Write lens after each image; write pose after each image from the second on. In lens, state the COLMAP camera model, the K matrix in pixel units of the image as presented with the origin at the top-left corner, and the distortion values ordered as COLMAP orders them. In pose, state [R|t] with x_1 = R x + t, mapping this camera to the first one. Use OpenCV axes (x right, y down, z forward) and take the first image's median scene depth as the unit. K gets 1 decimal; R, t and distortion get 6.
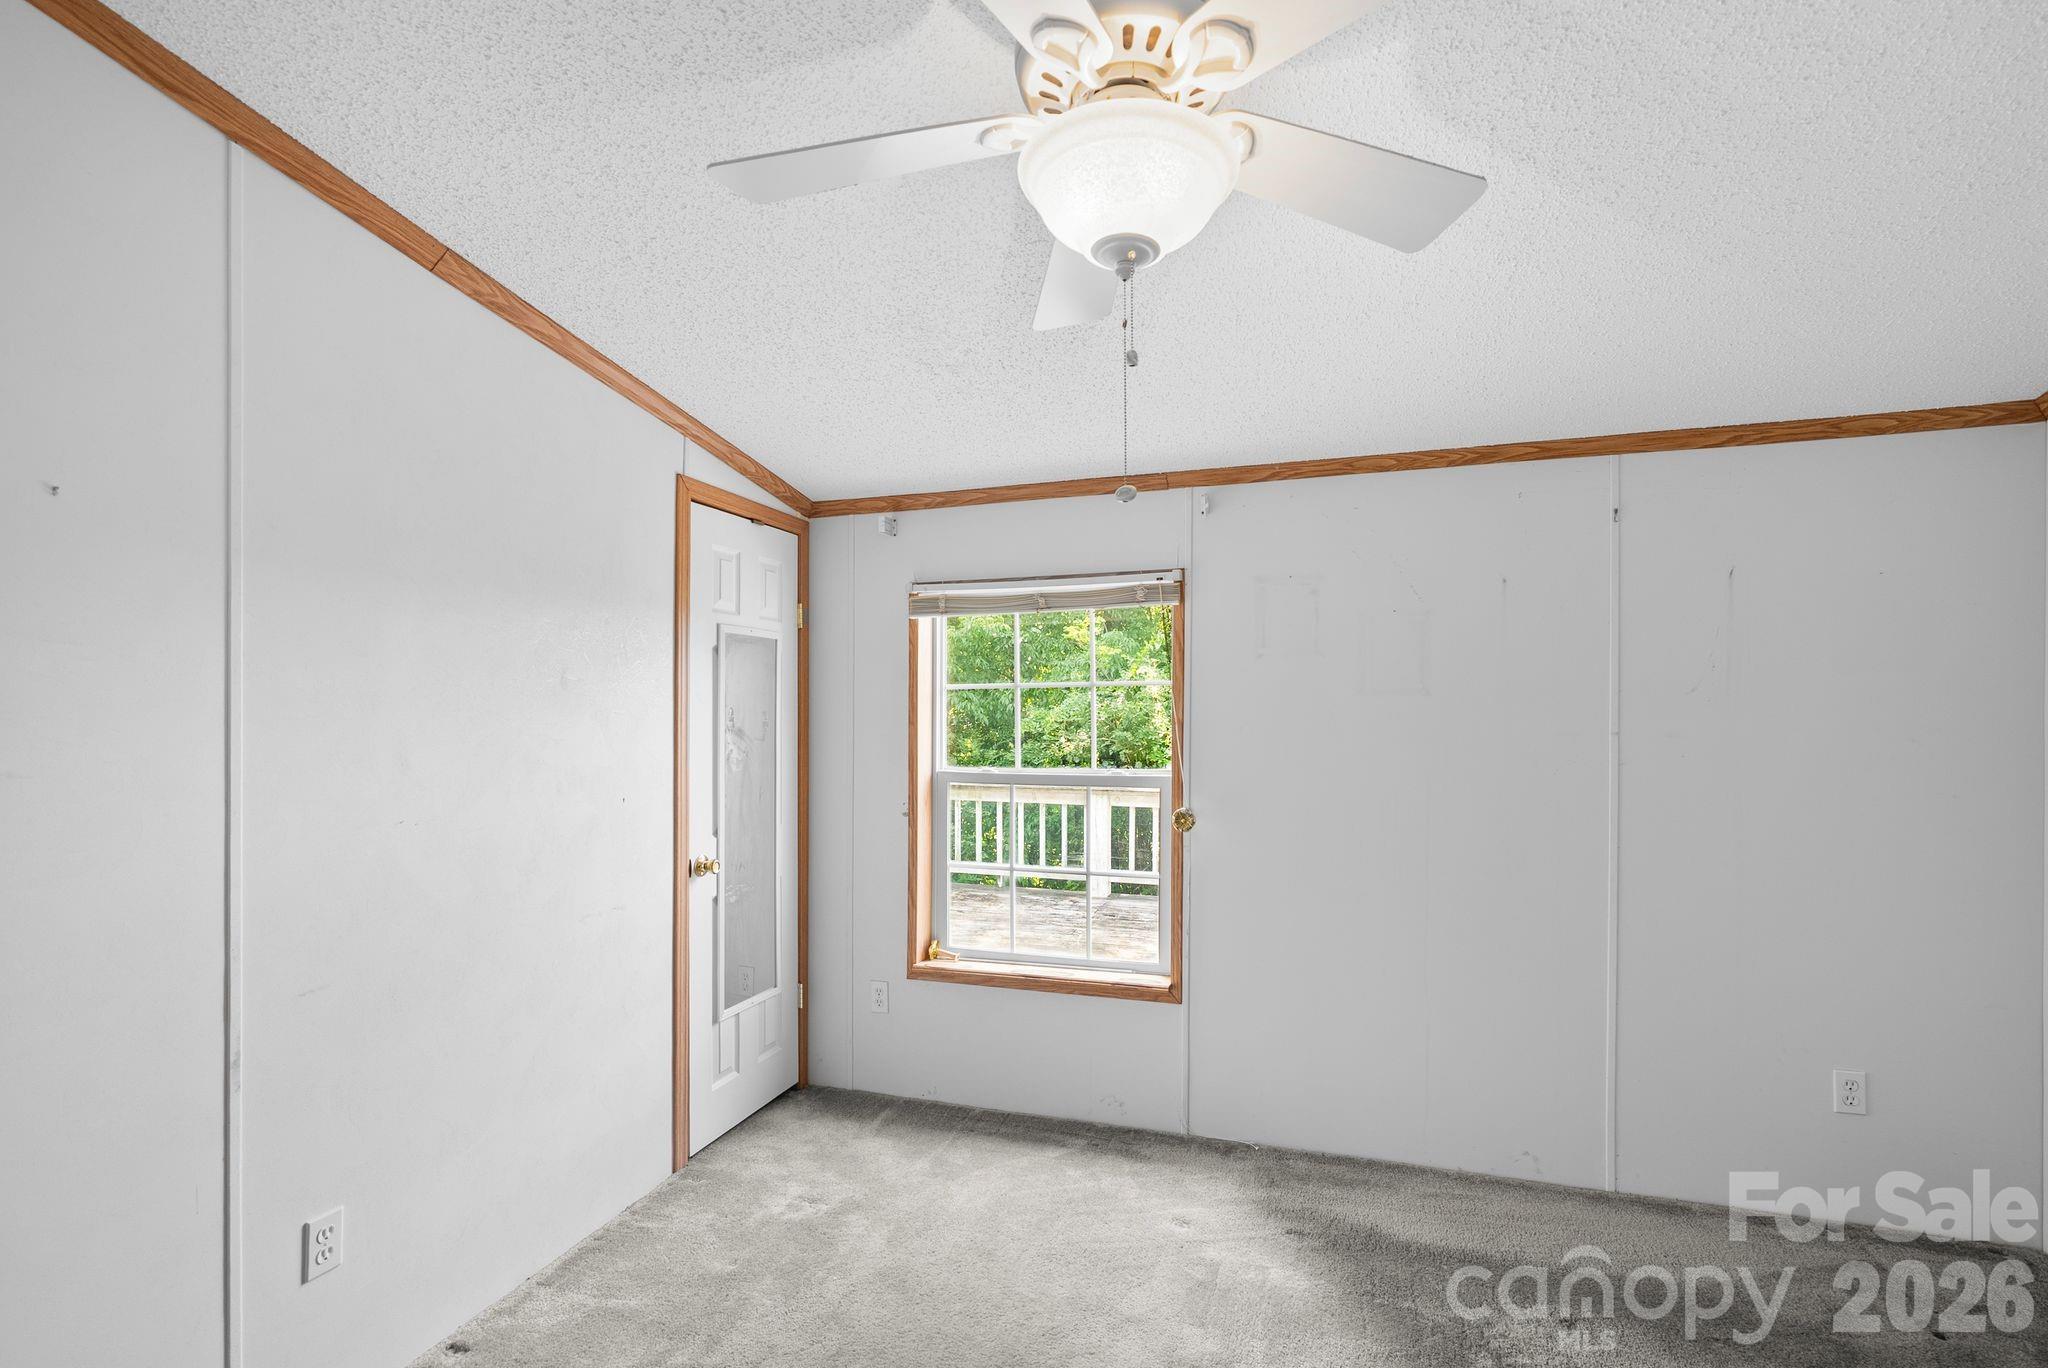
lens RADIAL K [[943.3, 0, 1030.3], [0, 943.3, 714.6], [0, 0, 1]] dist [-0.002021, 0.000969]
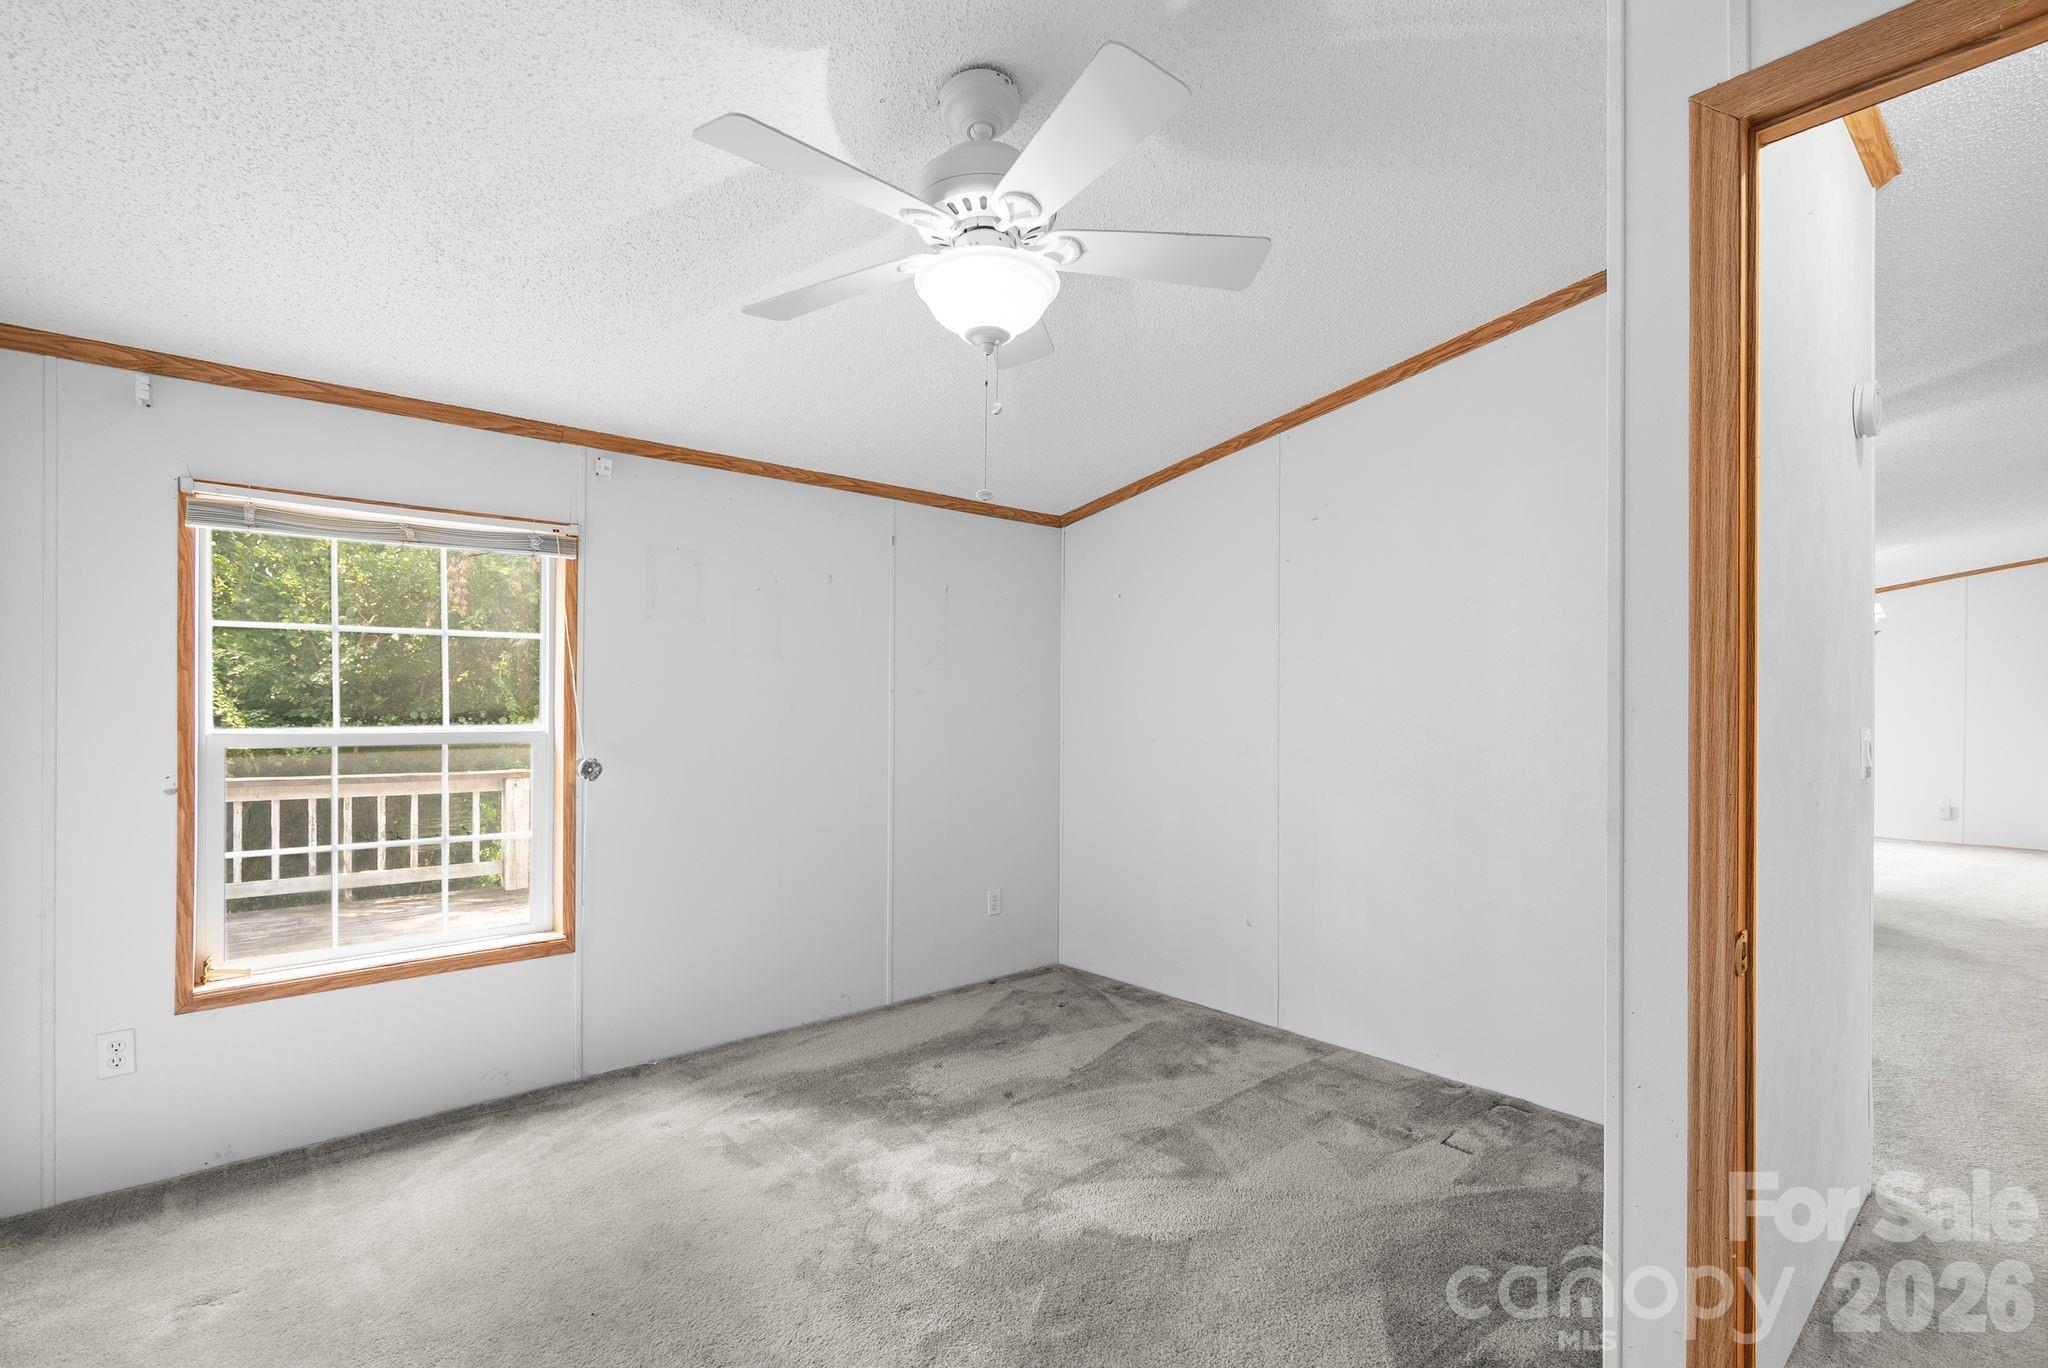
lens RADIAL K [[943.3, 0, 1030.3], [0, 943.3, 714.6], [0, 0, 1]] dist [-0.002021, 0.000969]
pose [[0.513060, -0.003667, 0.858345, -0.468593], [-0.005541, 0.999956, 0.007584, 0.040437], [-0.858335, -0.008648, 0.513017, 0.059479]]
